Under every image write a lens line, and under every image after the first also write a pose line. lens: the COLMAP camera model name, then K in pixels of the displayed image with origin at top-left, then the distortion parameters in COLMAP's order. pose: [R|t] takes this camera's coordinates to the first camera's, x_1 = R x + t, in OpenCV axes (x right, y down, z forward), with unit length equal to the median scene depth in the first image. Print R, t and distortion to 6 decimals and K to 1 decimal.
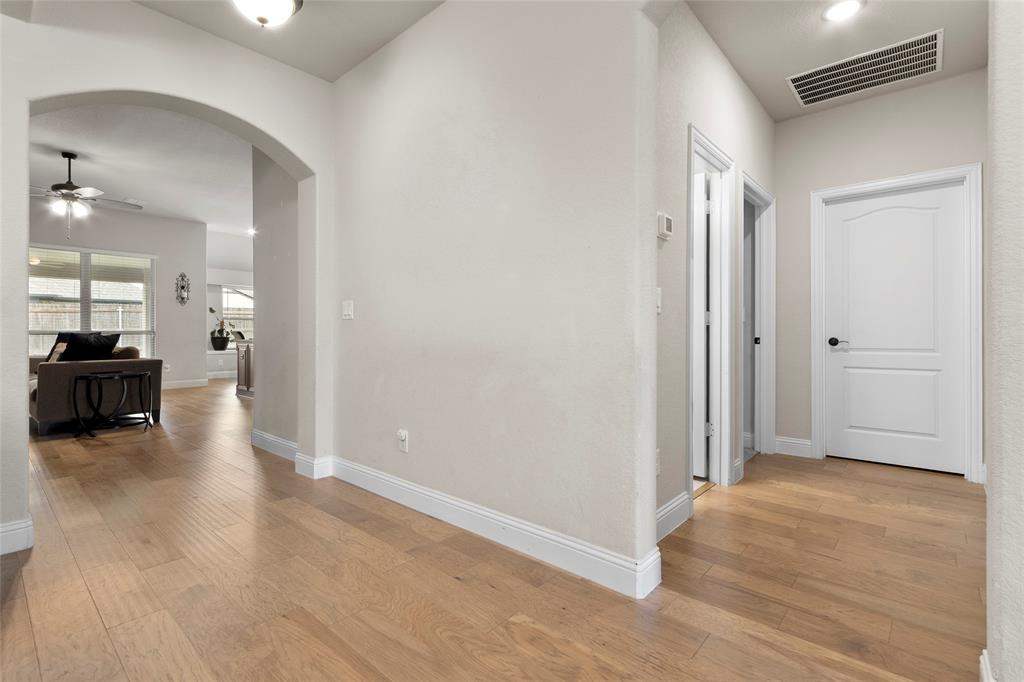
lens RADIAL K [[478.9, 0, 515.4], [0, 478.9, 336.8], [0, 0, 1]] dist [-0.002339, -0.001200]
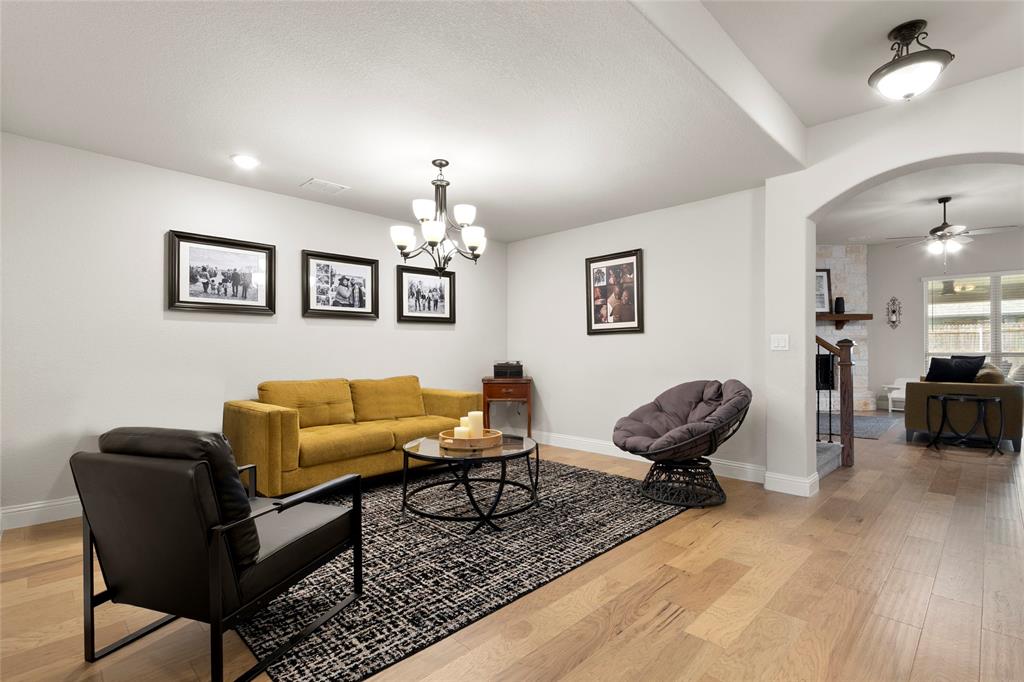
lens RADIAL K [[478.9, 0, 507.4], [0, 478.9, 347.9], [0, 0, 1]] dist [-0.002339, -0.001200]
pose [[-0.069669, -0.010180, -0.997518, 0.264811], [-0.000688, 0.999948, -0.010156, -0.017714], [0.997570, -0.000021, -0.069672, 0.047018]]
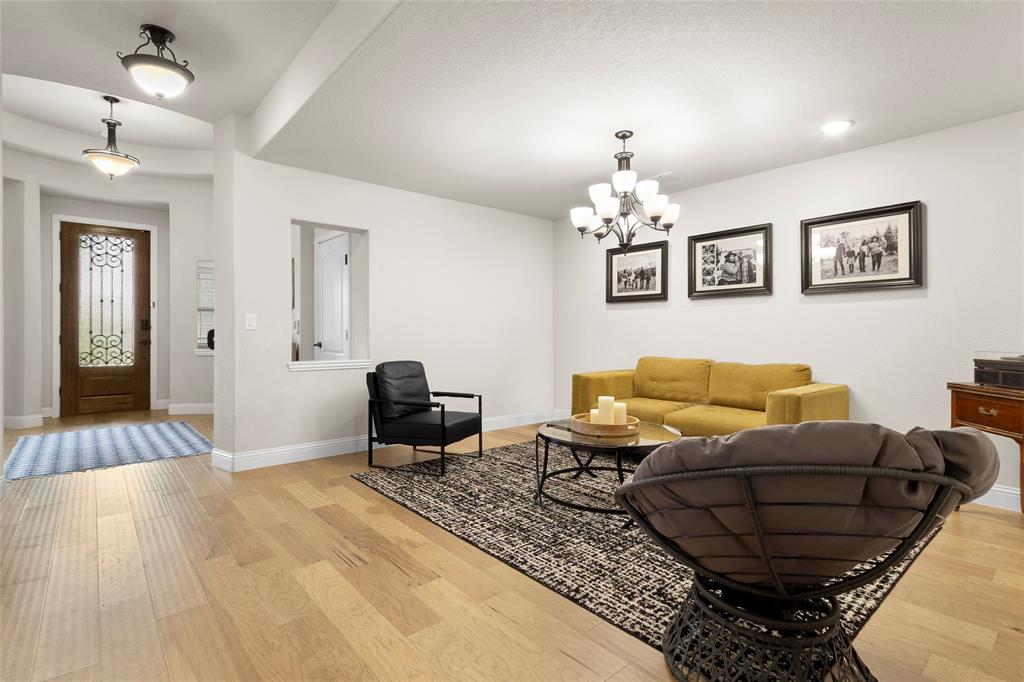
lens RADIAL K [[478.9, 0, 506.7], [0, 478.9, 336.9], [0, 0, 1]] dist [-0.002339, -0.001200]
pose [[-0.990490, -0.008393, 0.137325, -0.315130], [-0.006665, 0.999893, 0.013040, -0.019764], [-0.137420, 0.012001, -0.990440, 0.551784]]
